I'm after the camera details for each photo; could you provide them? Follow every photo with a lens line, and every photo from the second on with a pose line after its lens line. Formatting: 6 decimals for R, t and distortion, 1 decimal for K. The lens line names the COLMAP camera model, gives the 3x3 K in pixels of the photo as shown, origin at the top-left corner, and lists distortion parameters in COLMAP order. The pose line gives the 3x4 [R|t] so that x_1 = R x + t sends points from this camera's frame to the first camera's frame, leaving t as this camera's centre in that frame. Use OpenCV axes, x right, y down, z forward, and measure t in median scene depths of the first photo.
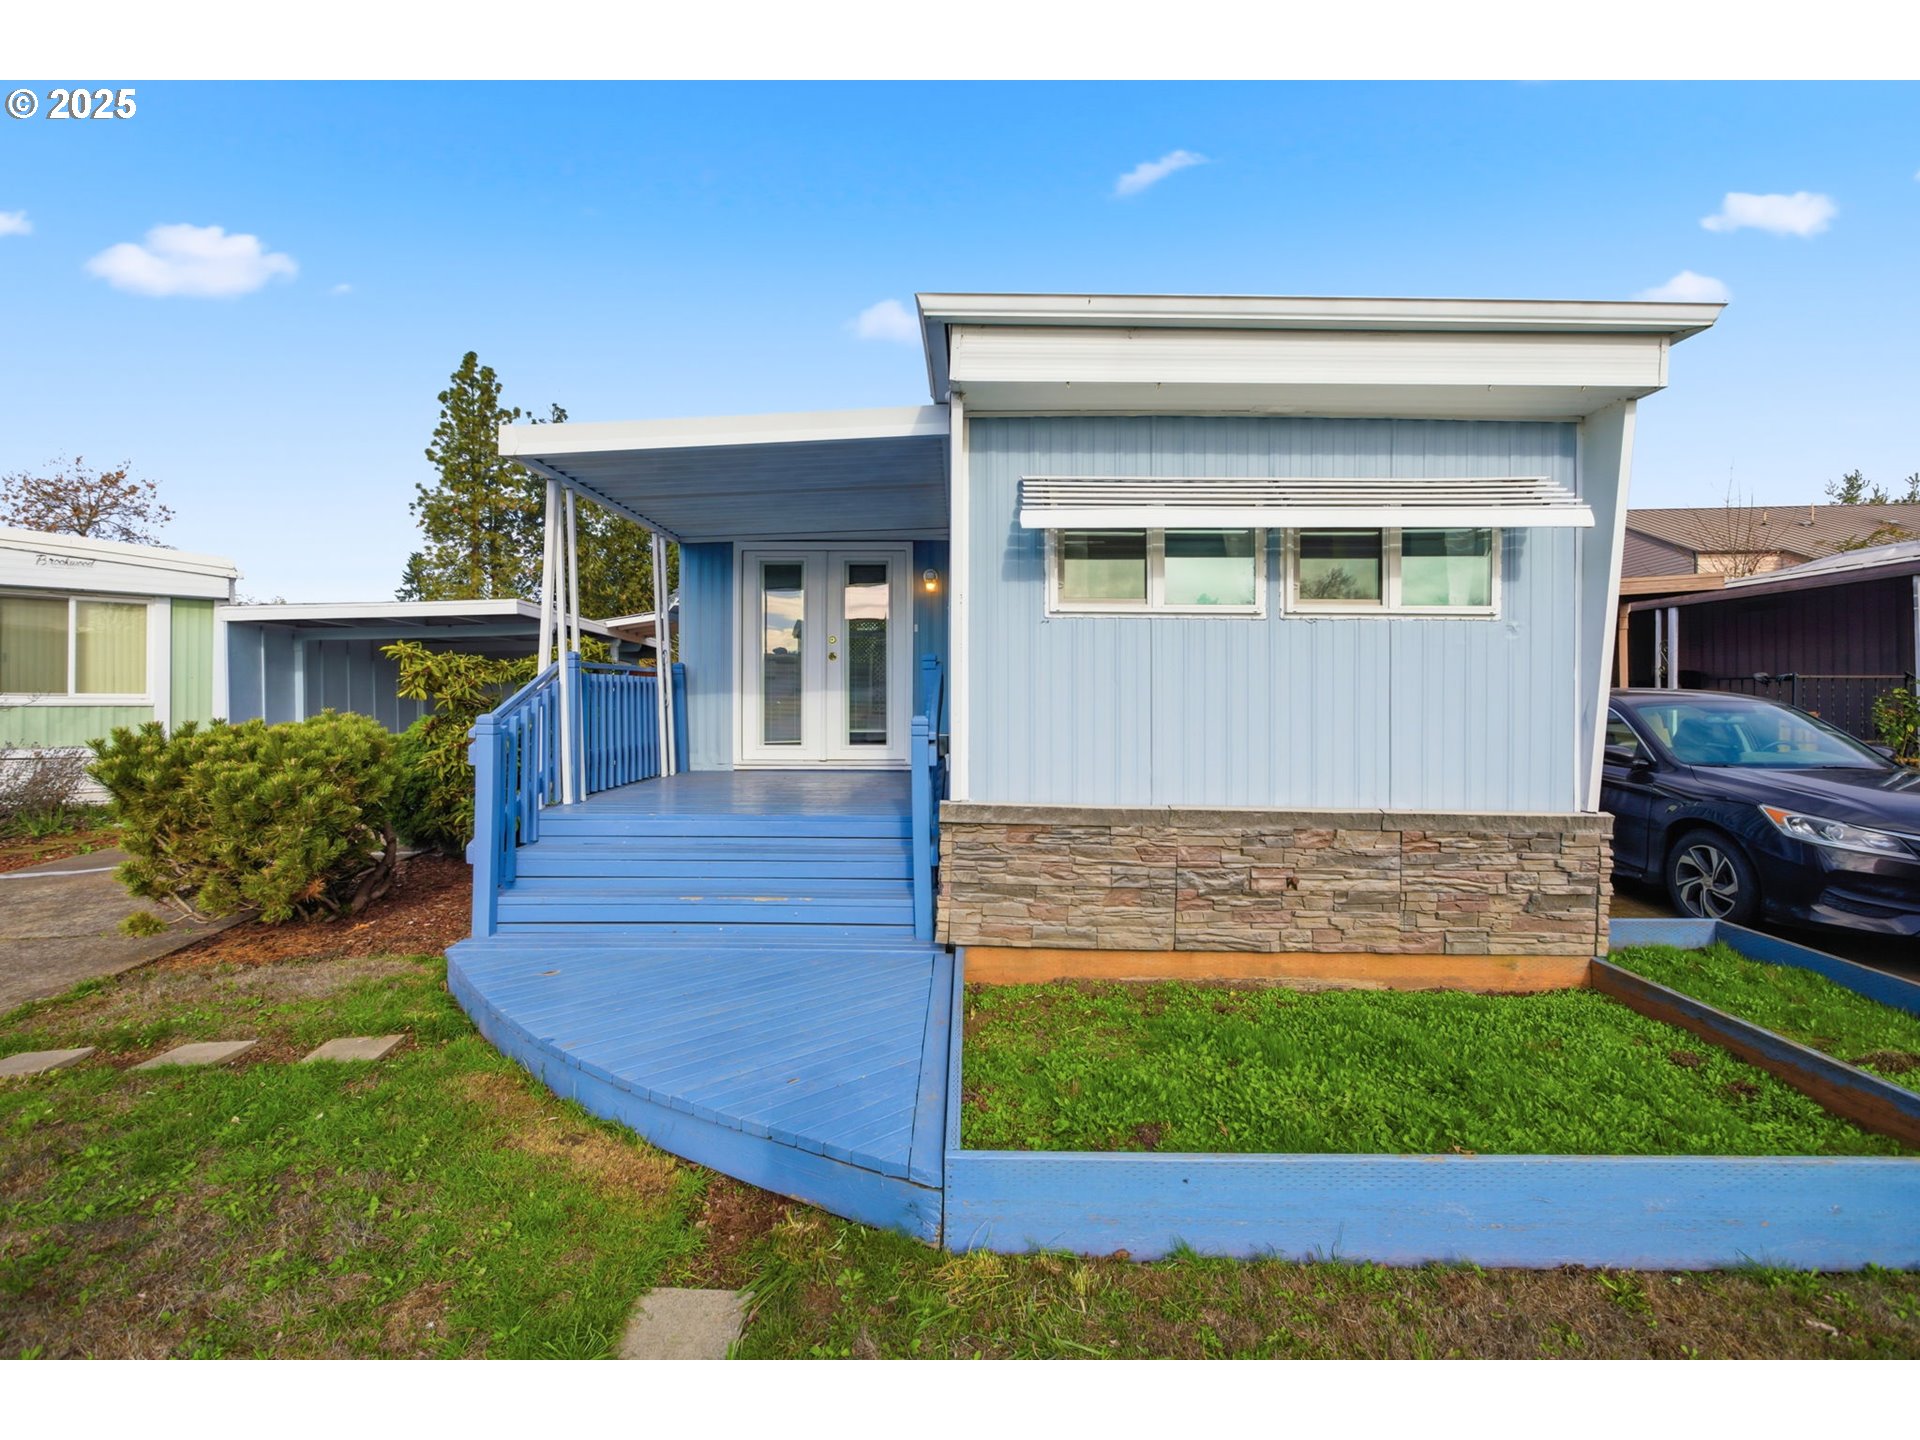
lens RADIAL K [[944.2, 0, 956.8], [0, 944.2, 722.0], [0, 0, 1]] dist [-0.004114, -0.003555]
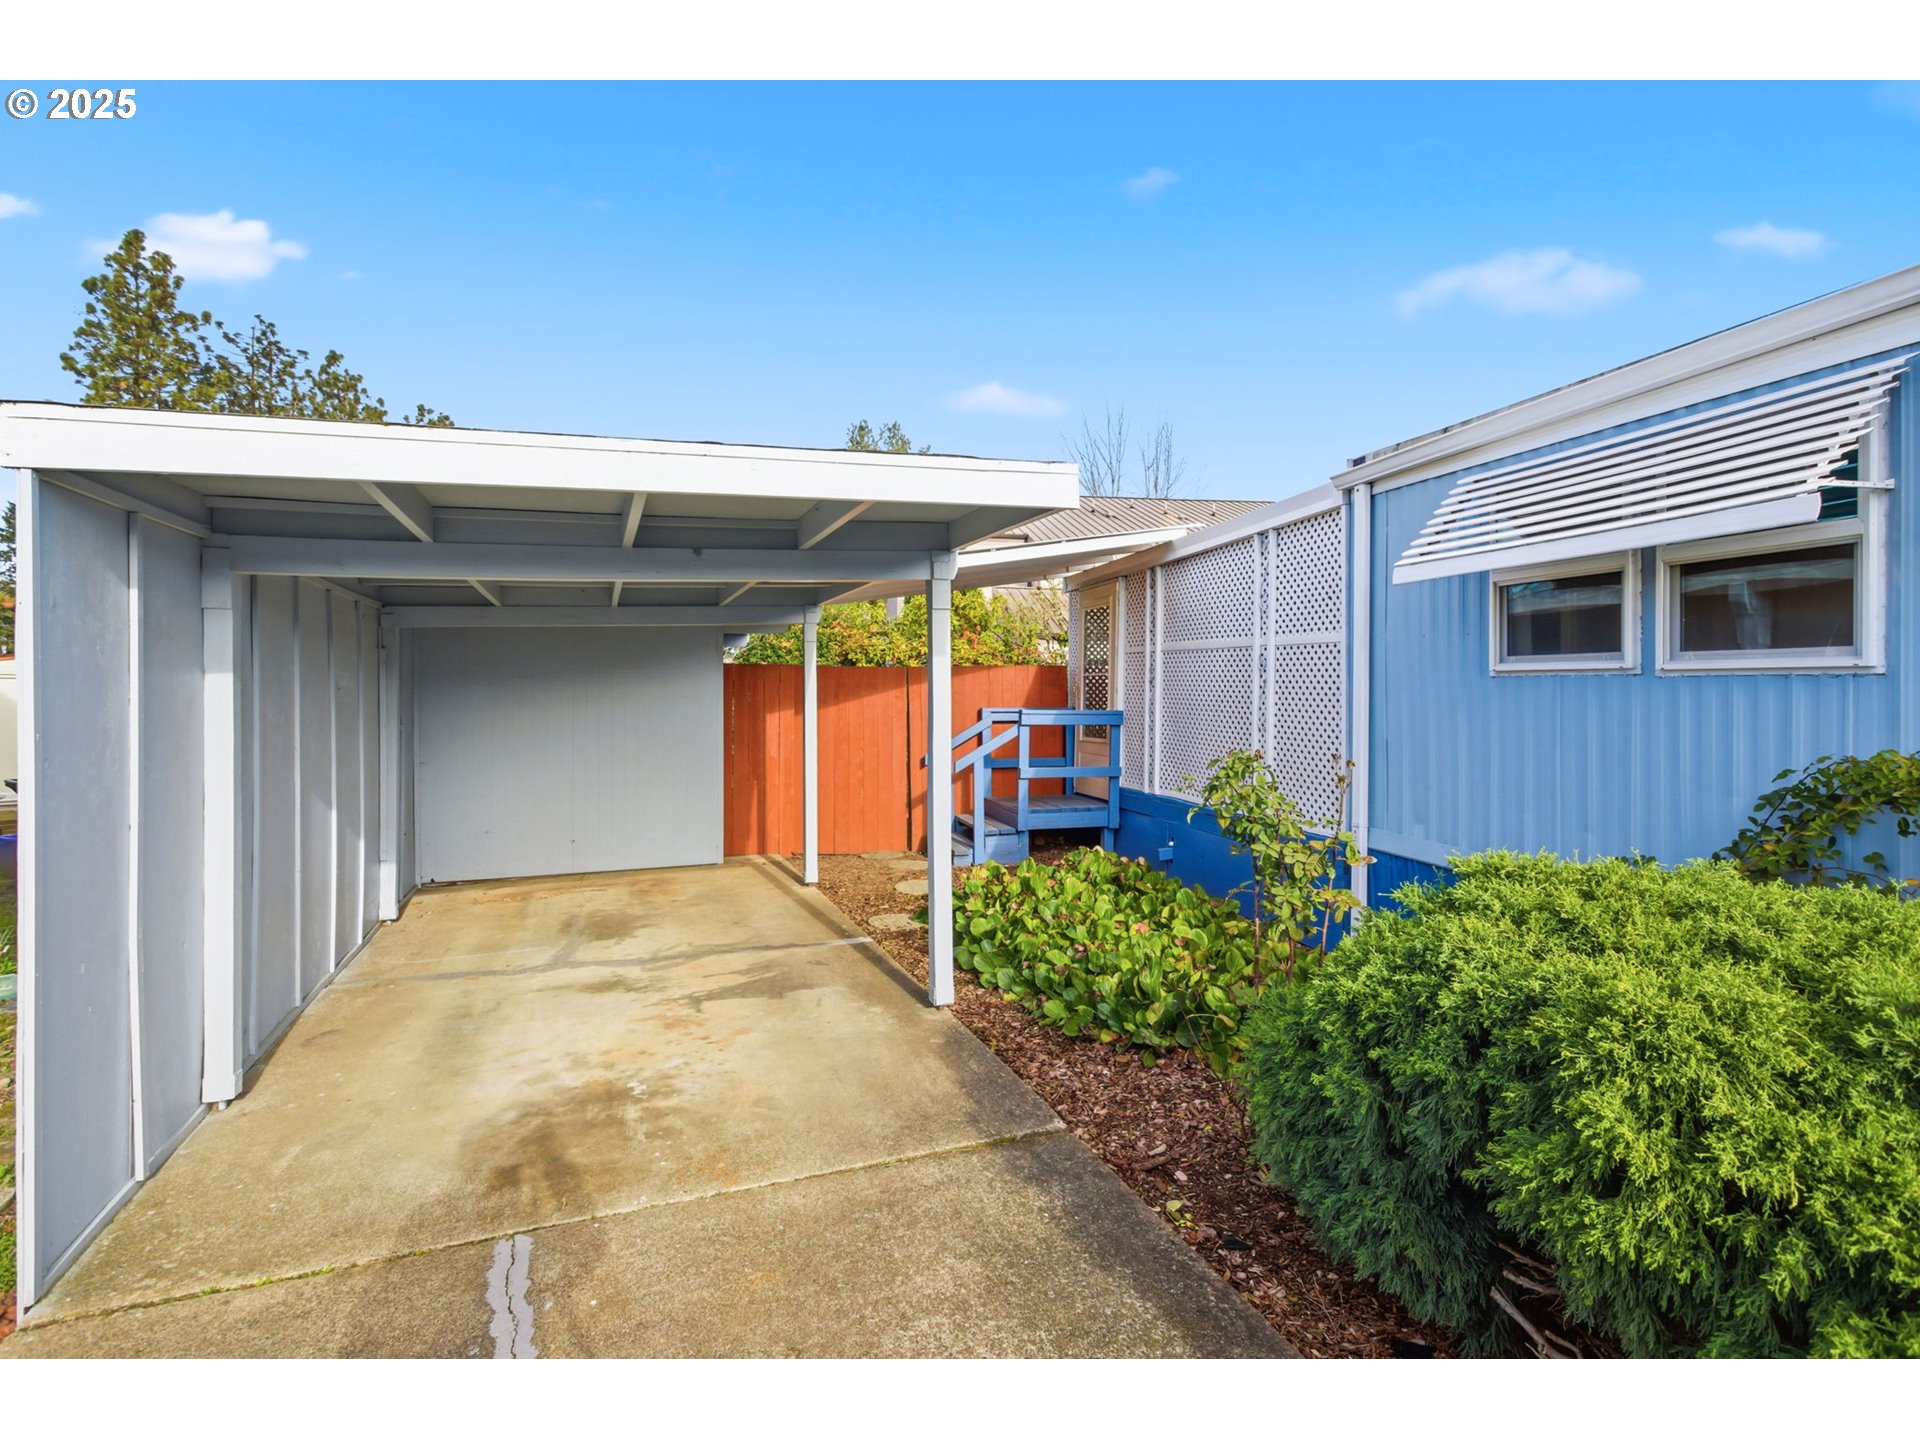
lens RADIAL K [[944.2, 0, 965.5], [0, 944.2, 692.4], [0, 0, 1]] dist [-0.004114, -0.003555]
pose [[0.959301, -0.003427, 0.282366, -0.508383], [0.009274, 0.999769, -0.019374, -0.036832], [-0.282235, 0.021205, 0.959111, 0.590280]]
